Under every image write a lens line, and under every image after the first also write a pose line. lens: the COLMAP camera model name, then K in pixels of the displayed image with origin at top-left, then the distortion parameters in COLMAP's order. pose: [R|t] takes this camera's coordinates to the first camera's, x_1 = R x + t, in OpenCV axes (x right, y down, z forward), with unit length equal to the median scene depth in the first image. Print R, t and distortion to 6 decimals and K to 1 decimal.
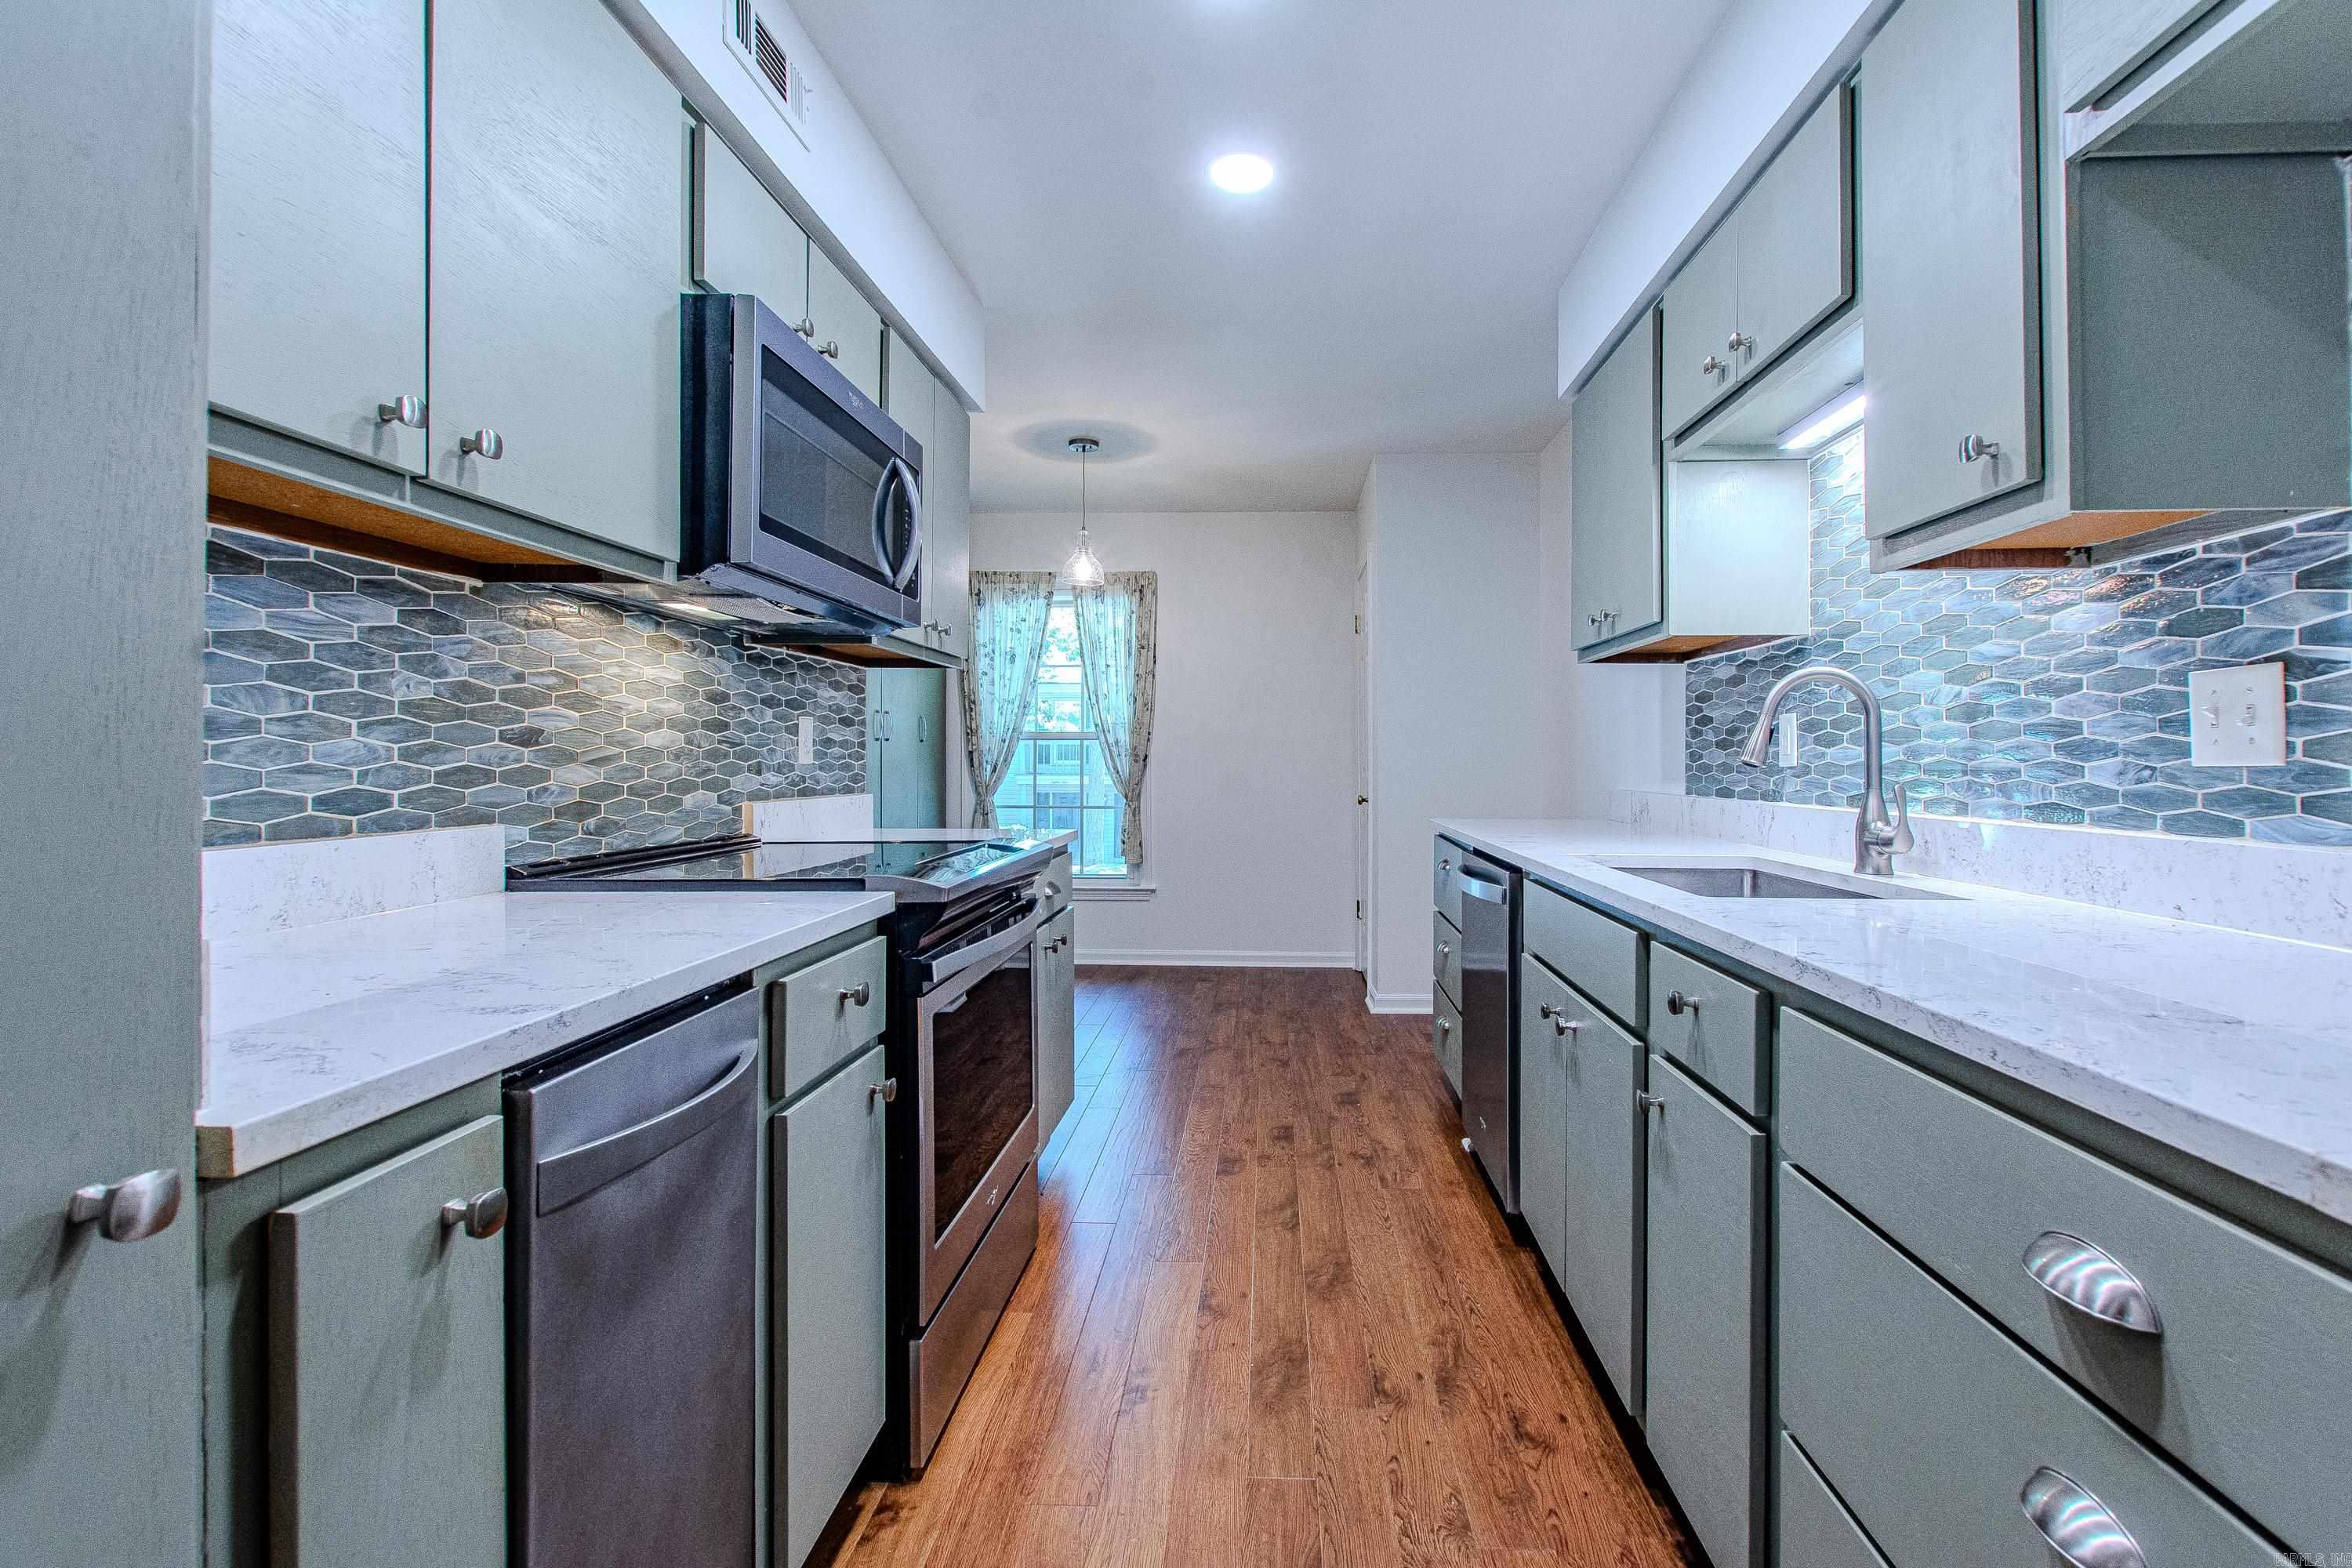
lens RADIAL K [[1059.6, 0, 1244.0], [0, 1059.6, 764.6], [0, 0, 1]] dist [-0.030949, 0.002275]
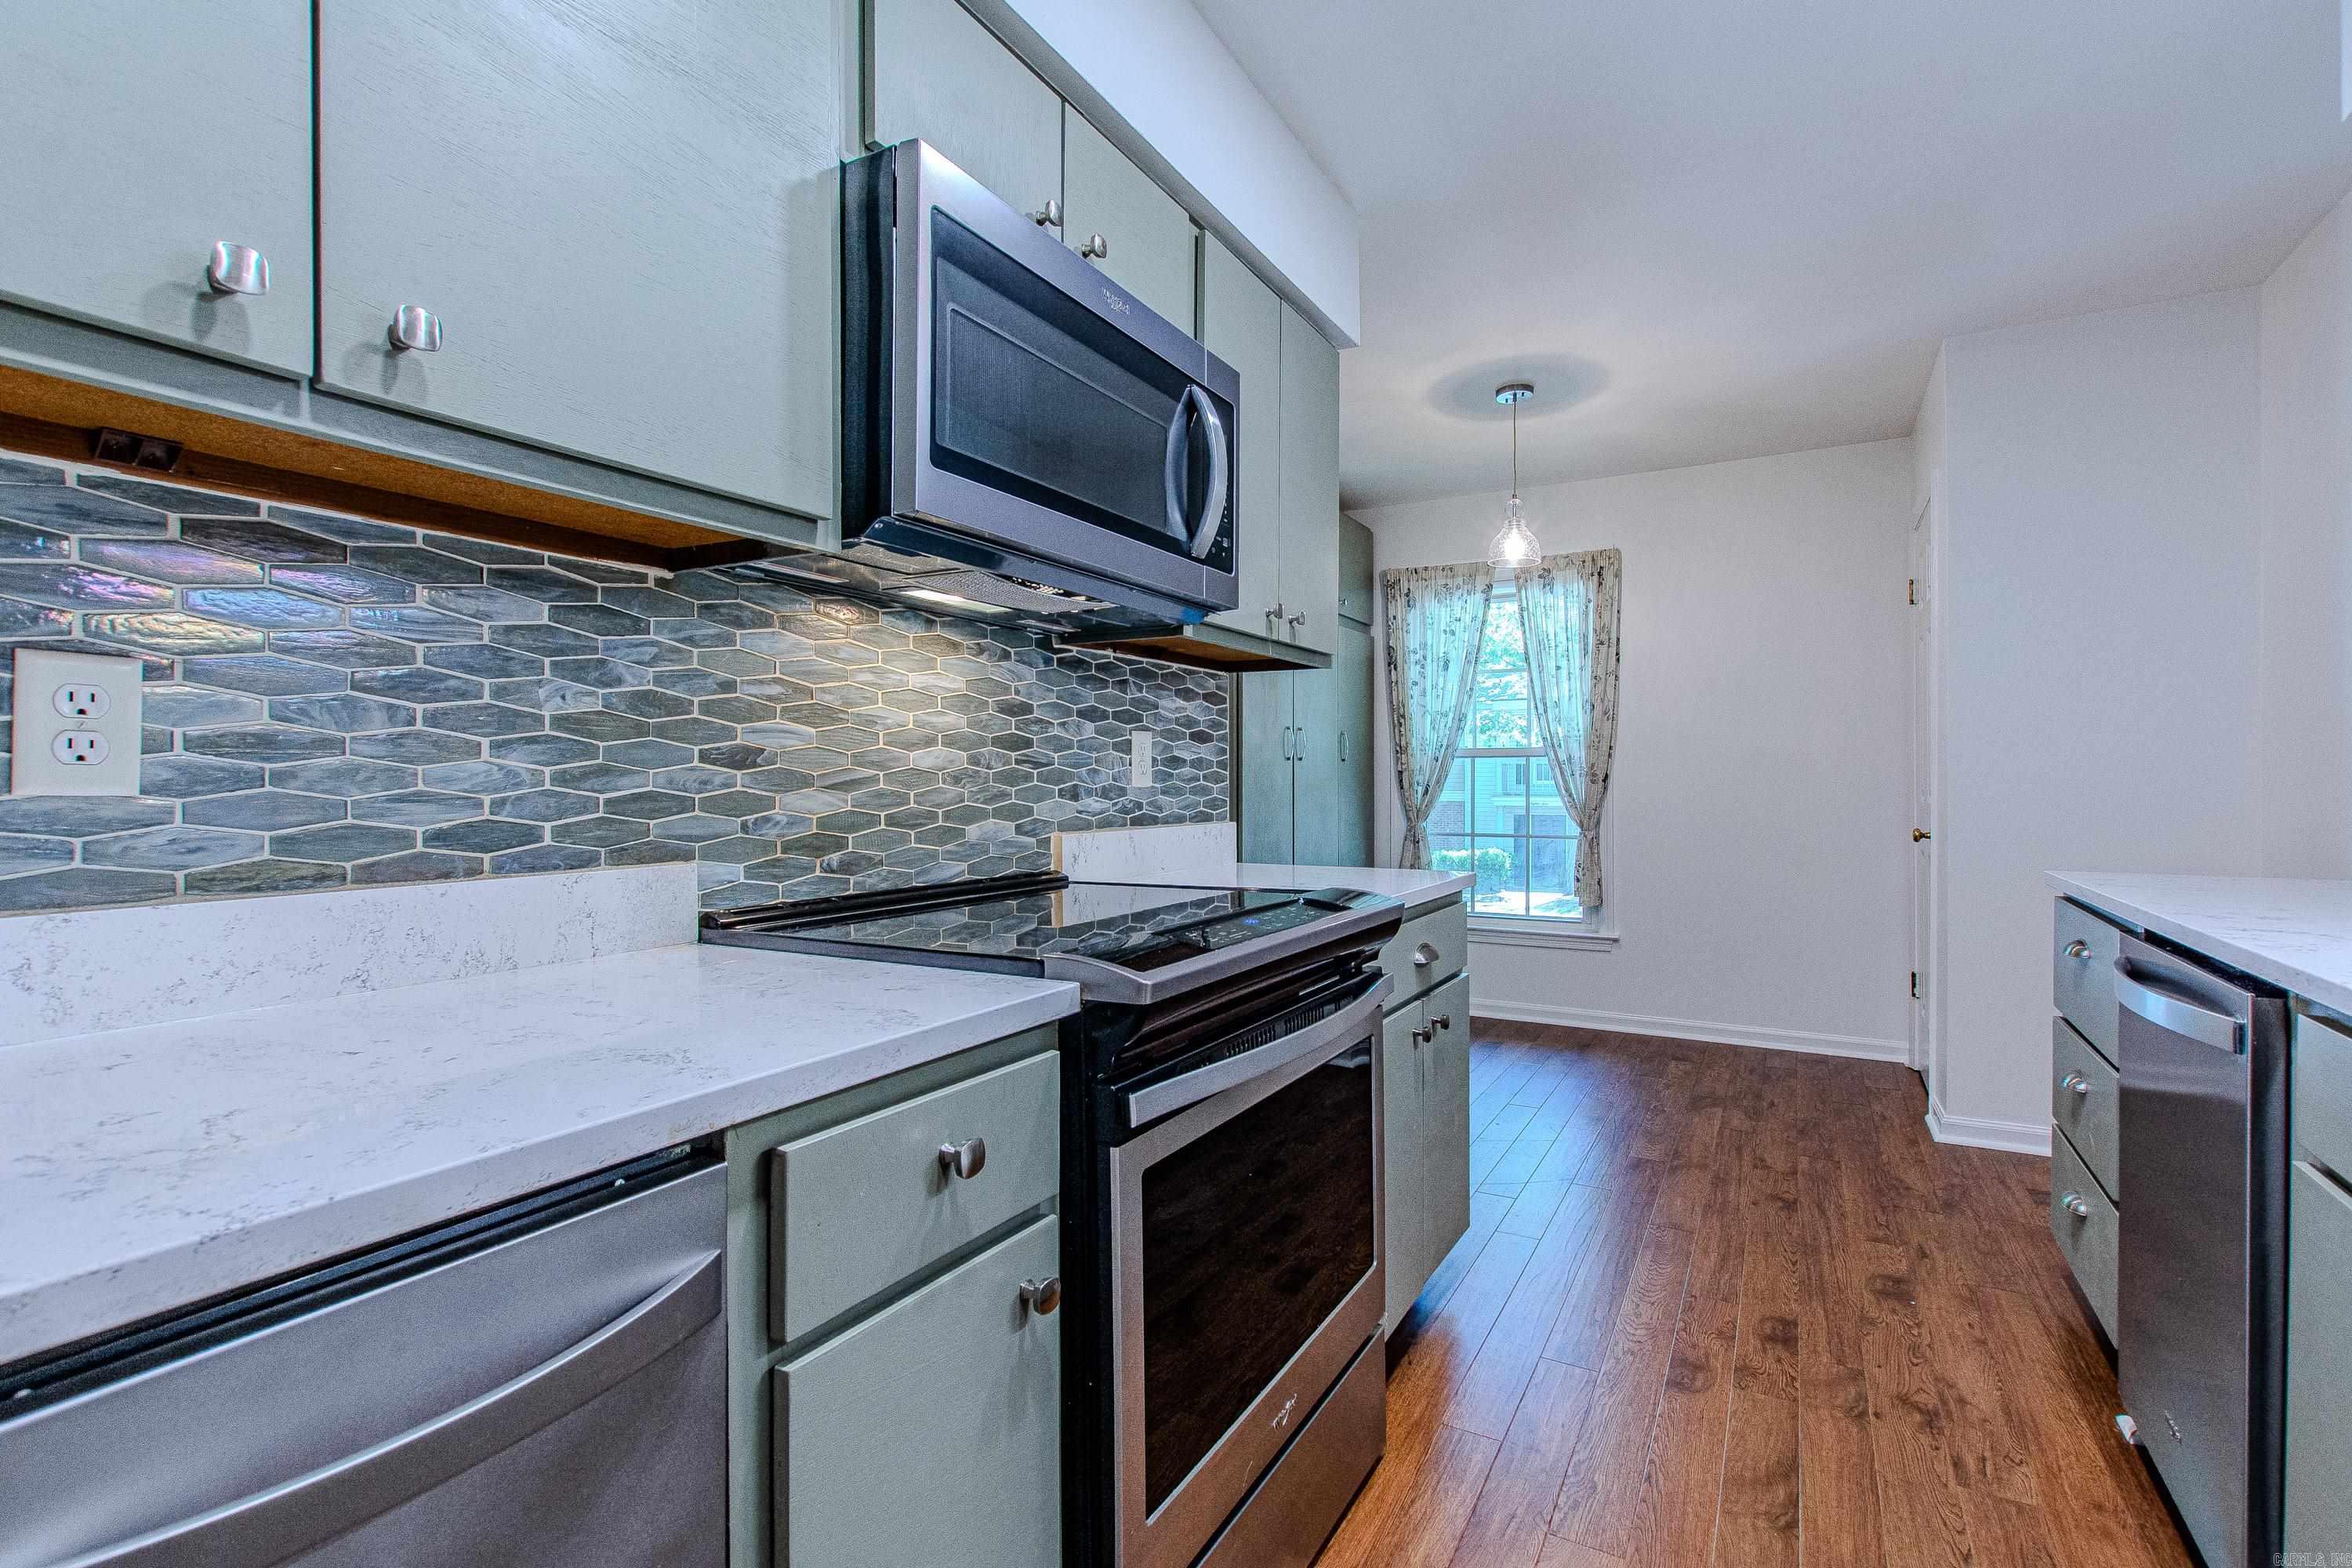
lens RADIAL K [[1059.6, 0, 1179.9], [0, 1059.6, 797.5], [0, 0, 1]] dist [-0.030949, 0.002275]
pose [[0.876315, 0.001705, -0.481736, 0.029100], [0.003678, 0.999941, 0.010230, -0.001001], [0.481725, -0.010737, 0.876257, 0.332725]]
